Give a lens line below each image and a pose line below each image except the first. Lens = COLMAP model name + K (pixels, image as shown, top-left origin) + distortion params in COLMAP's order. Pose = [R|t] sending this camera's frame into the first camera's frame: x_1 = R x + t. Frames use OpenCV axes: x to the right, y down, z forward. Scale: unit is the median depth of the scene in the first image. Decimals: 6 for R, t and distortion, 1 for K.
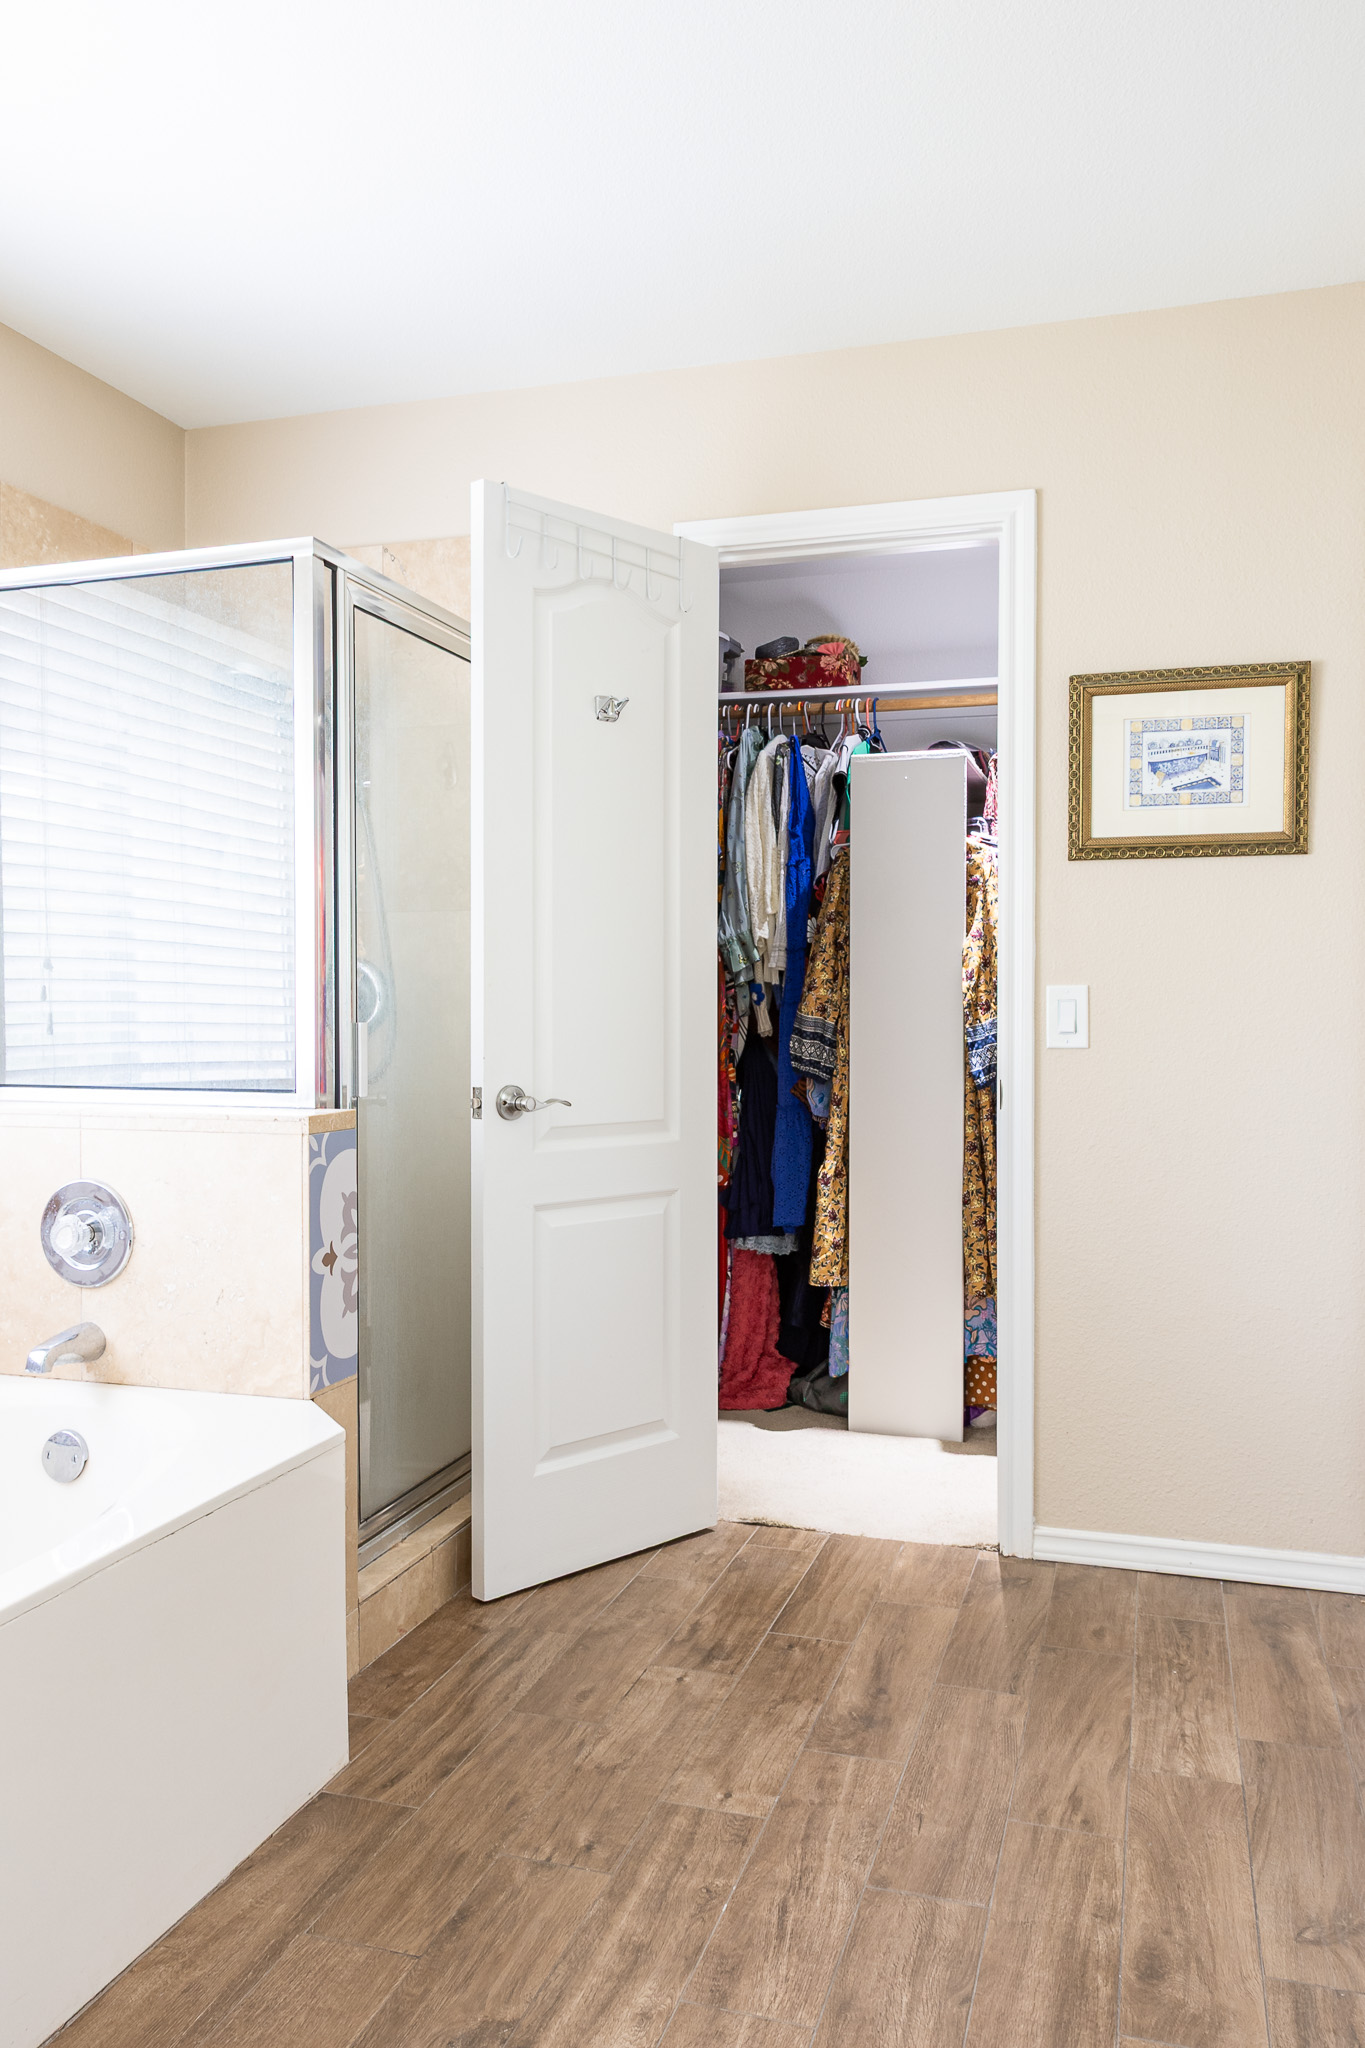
lens RADIAL K [[1569.5, 0, 652.1], [0, 1569.5, 1019.6], [0, 0, 1]] dist [0.001063, 0.004931]
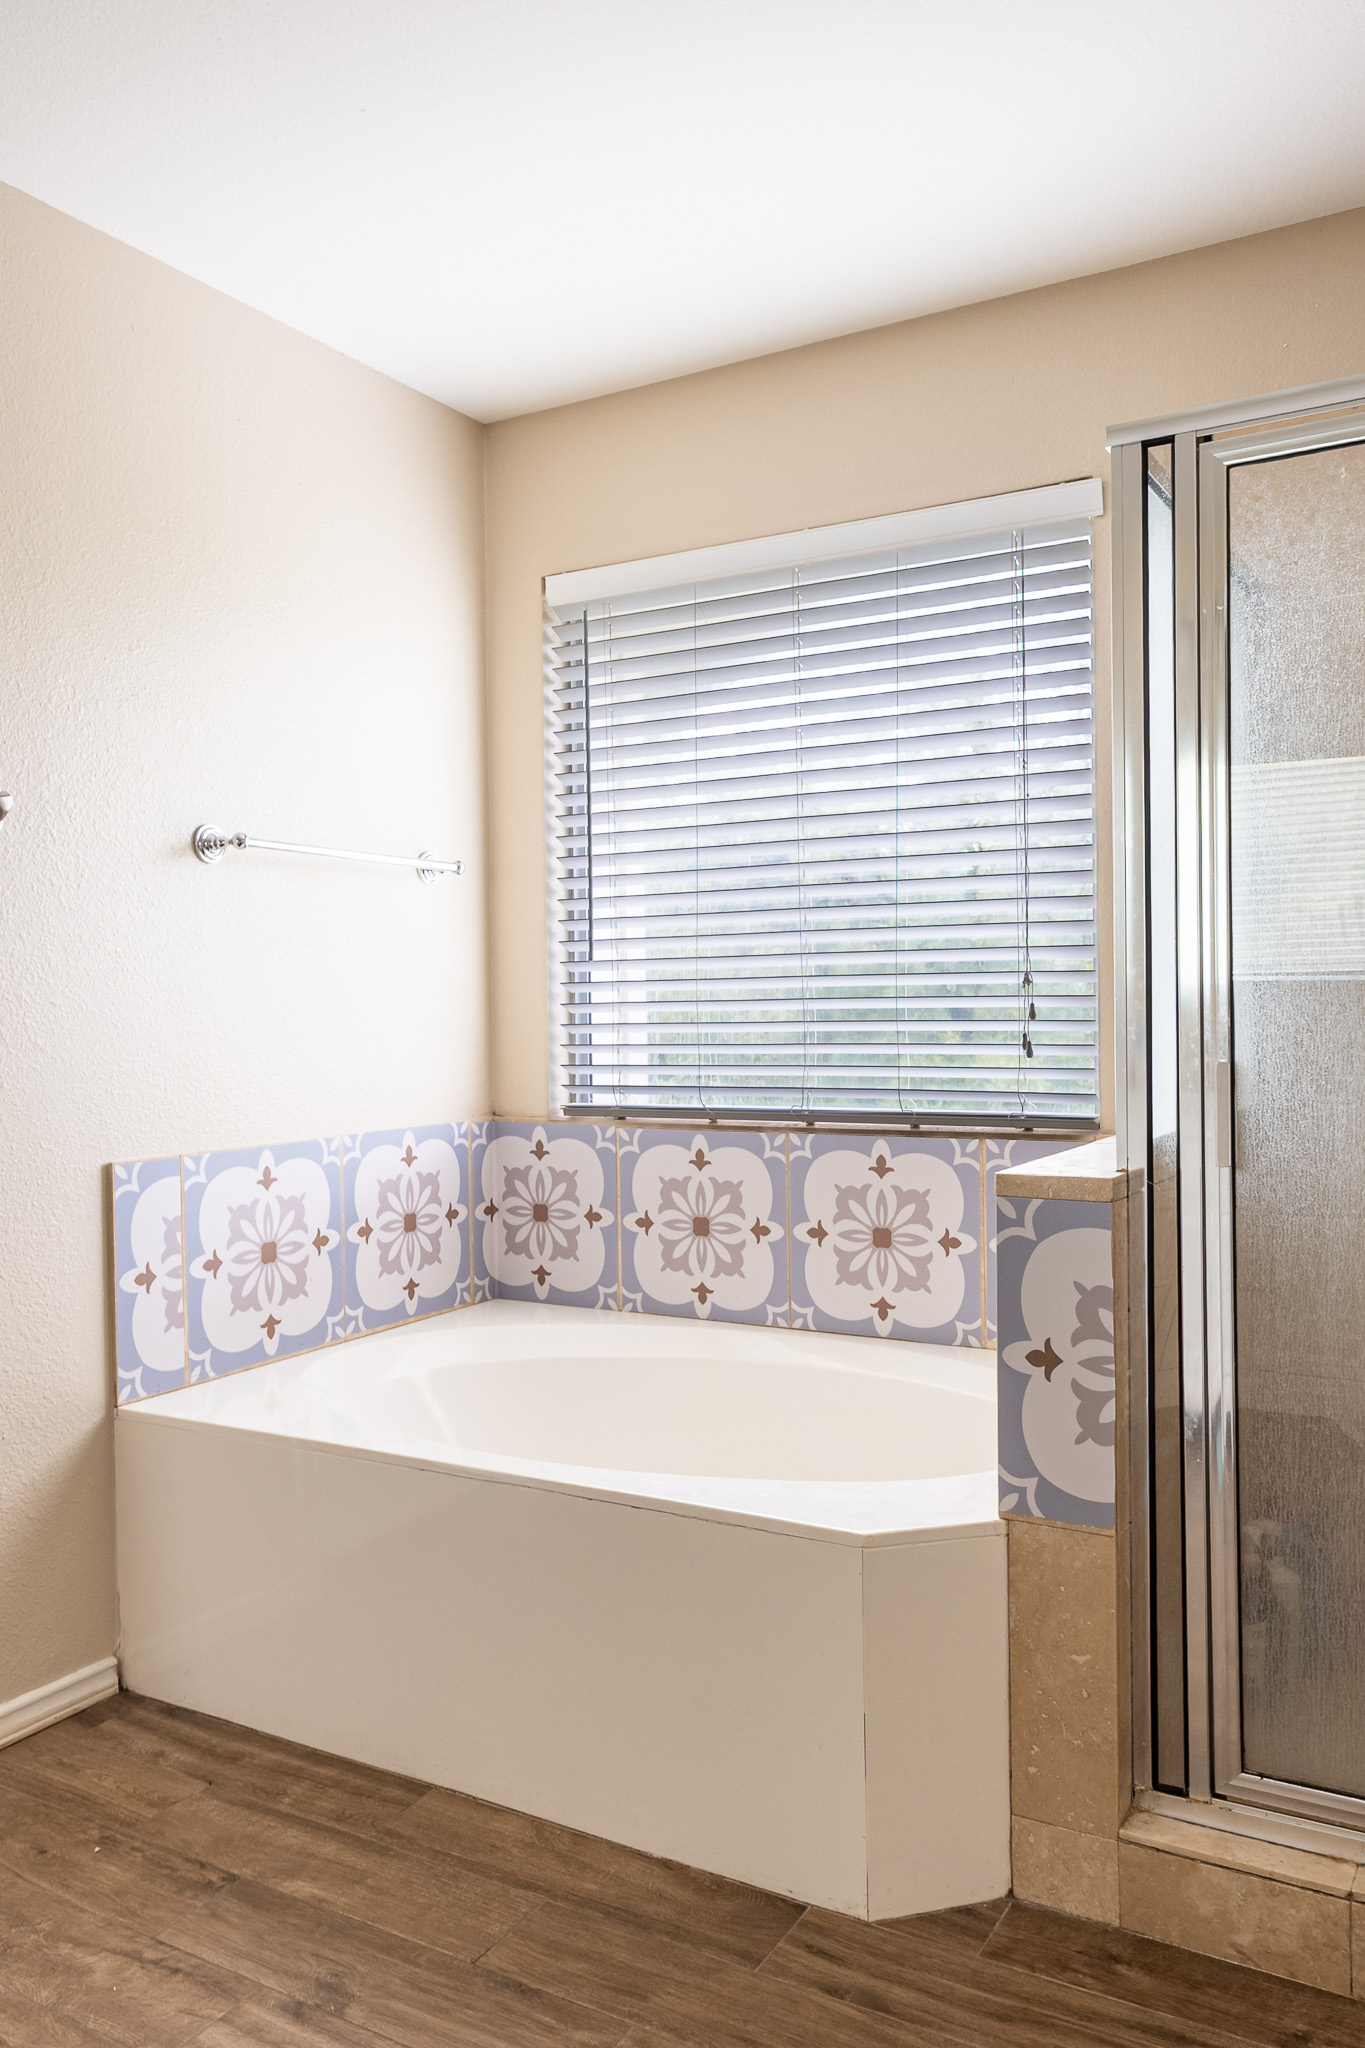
lens RADIAL K [[1569.5, 0, 652.1], [0, 1569.5, 1019.6], [0, 0, 1]] dist [0.001063, 0.004931]
pose [[-0.221637, 0.026115, -0.974780, 0.613997], [0.010168, 0.999649, 0.024470, -0.040043], [0.975076, -0.004489, -0.221824, 1.003696]]
